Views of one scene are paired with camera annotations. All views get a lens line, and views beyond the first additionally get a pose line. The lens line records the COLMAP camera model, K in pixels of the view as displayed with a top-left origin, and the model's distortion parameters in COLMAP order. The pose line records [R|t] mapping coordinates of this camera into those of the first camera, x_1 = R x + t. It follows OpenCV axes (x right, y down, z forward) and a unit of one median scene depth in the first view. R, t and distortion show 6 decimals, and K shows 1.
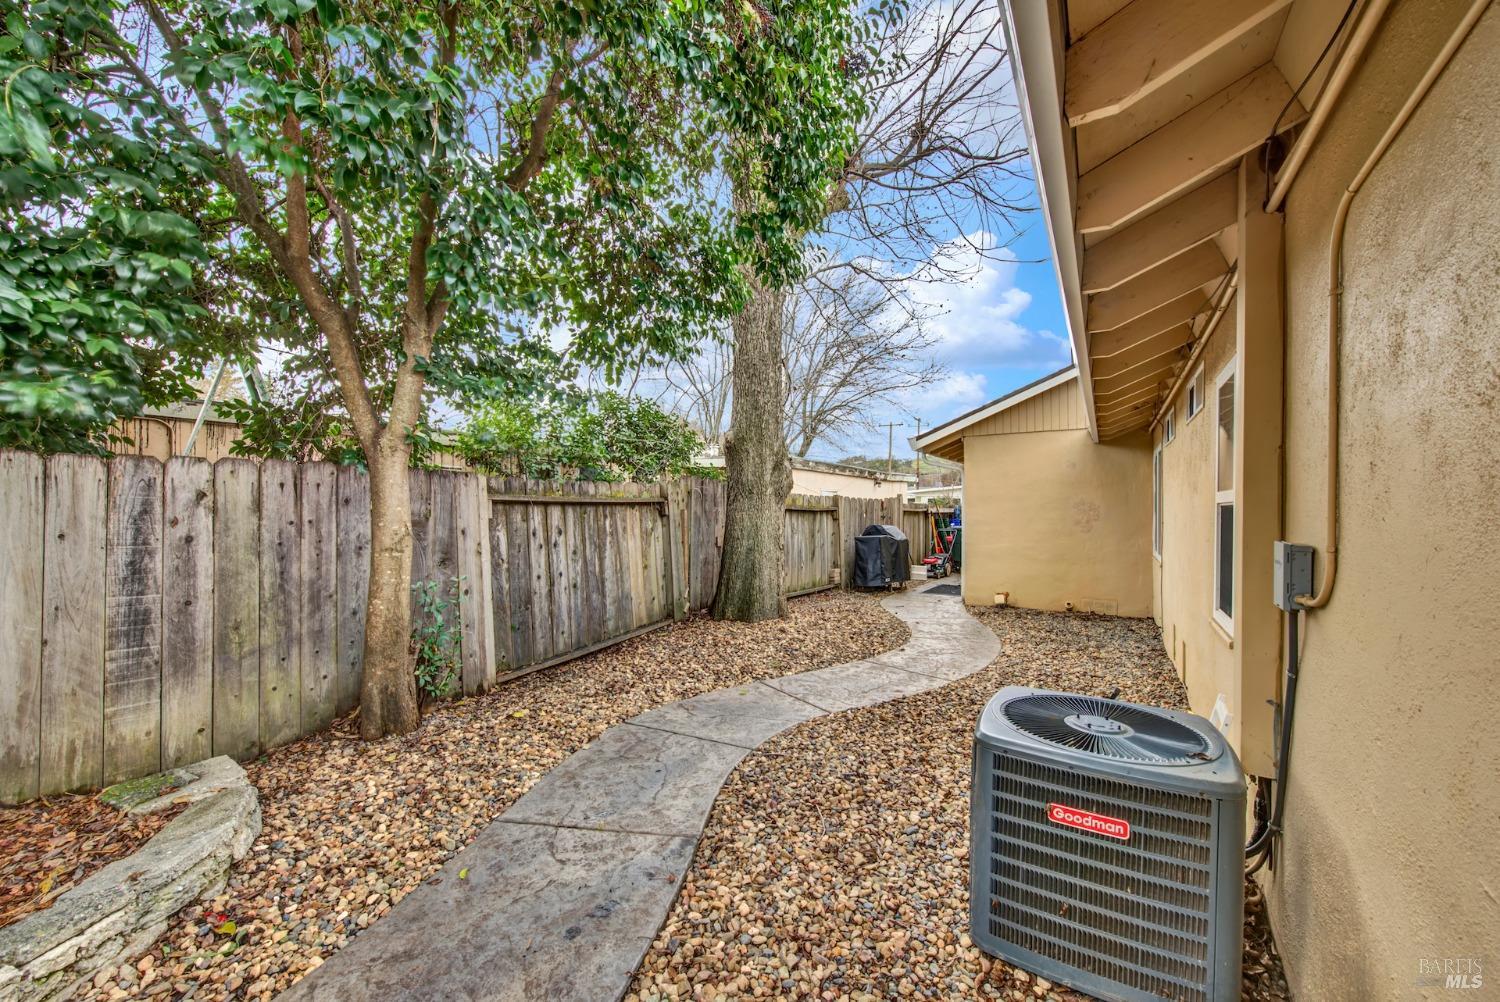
lens RADIAL K [[599.9, 0, 755.9], [0, 599.9, 502.1], [0, 0, 1]] dist [-0.000080, 0.000052]
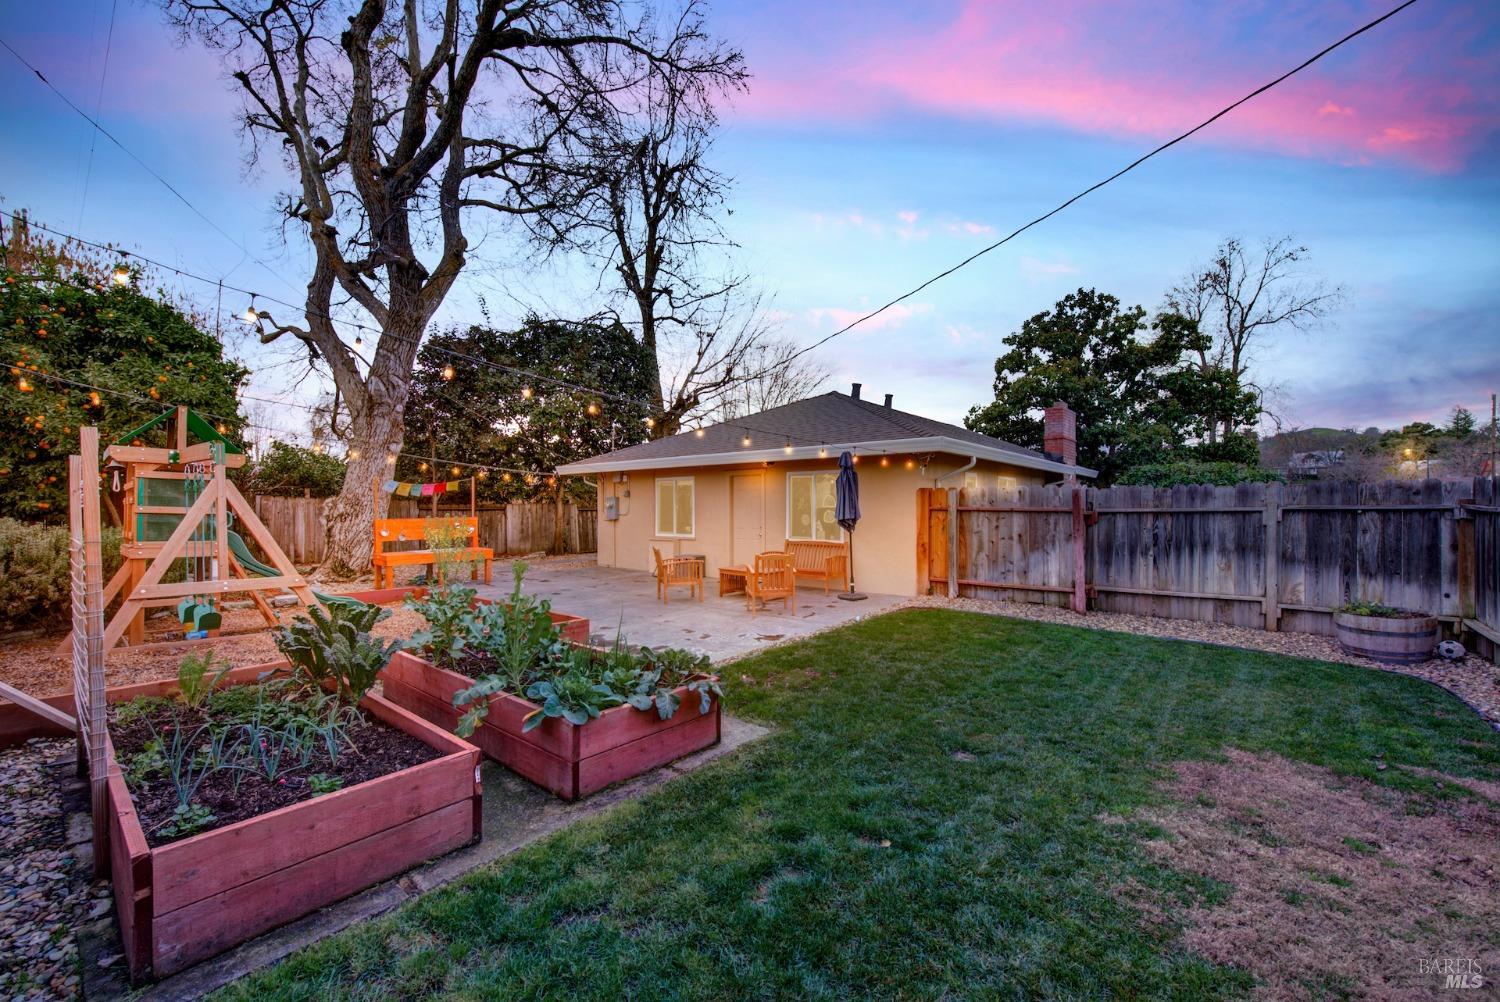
lens RADIAL K [[598.5, 0, 758.7], [0, 598.5, 508.8], [0, 0, 1]] dist [0.001829, -0.000015]
pose [[0.989328, -0.010774, -0.145306, 1.230449], [0.011557, 0.999923, 0.004544, -0.014419], [0.145246, -0.006175, 0.989376, -2.565797]]
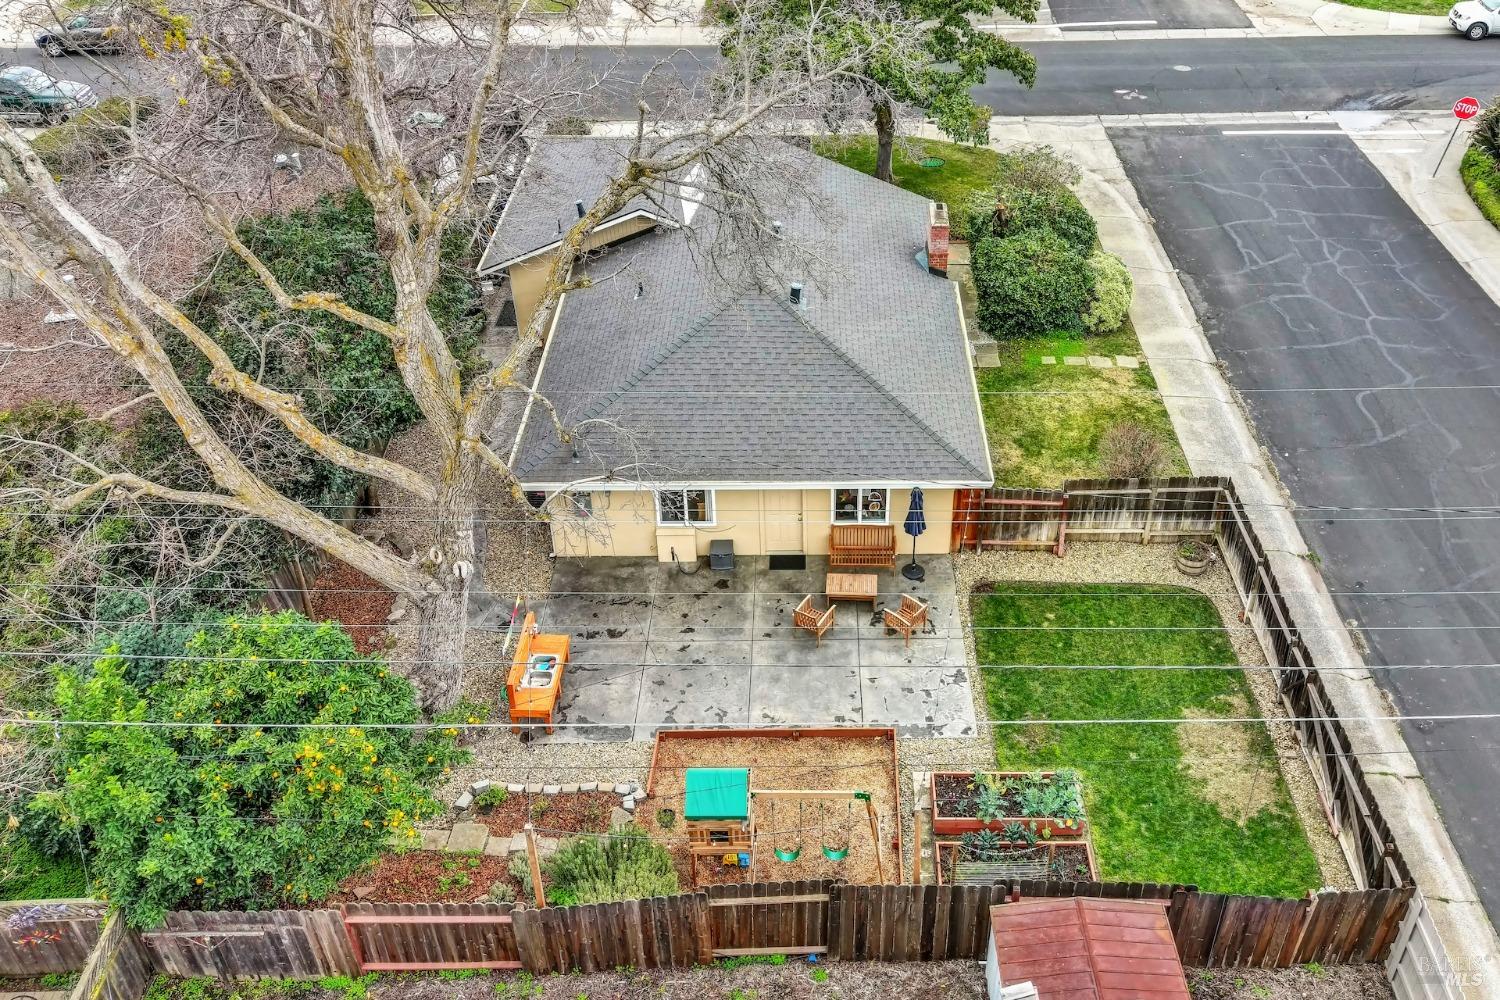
lens RADIAL K [[1329.5, 0, 861.6], [0, 1329.5, 394.3], [0, 0, 1]] dist [0.078528, -0.003021]
pose [[0.843198, -0.289713, 0.452862, -1.067741], [-0.012942, 0.831188, 0.555840, -3.189565], [-0.537448, -0.474544, 0.697107, -3.957884]]
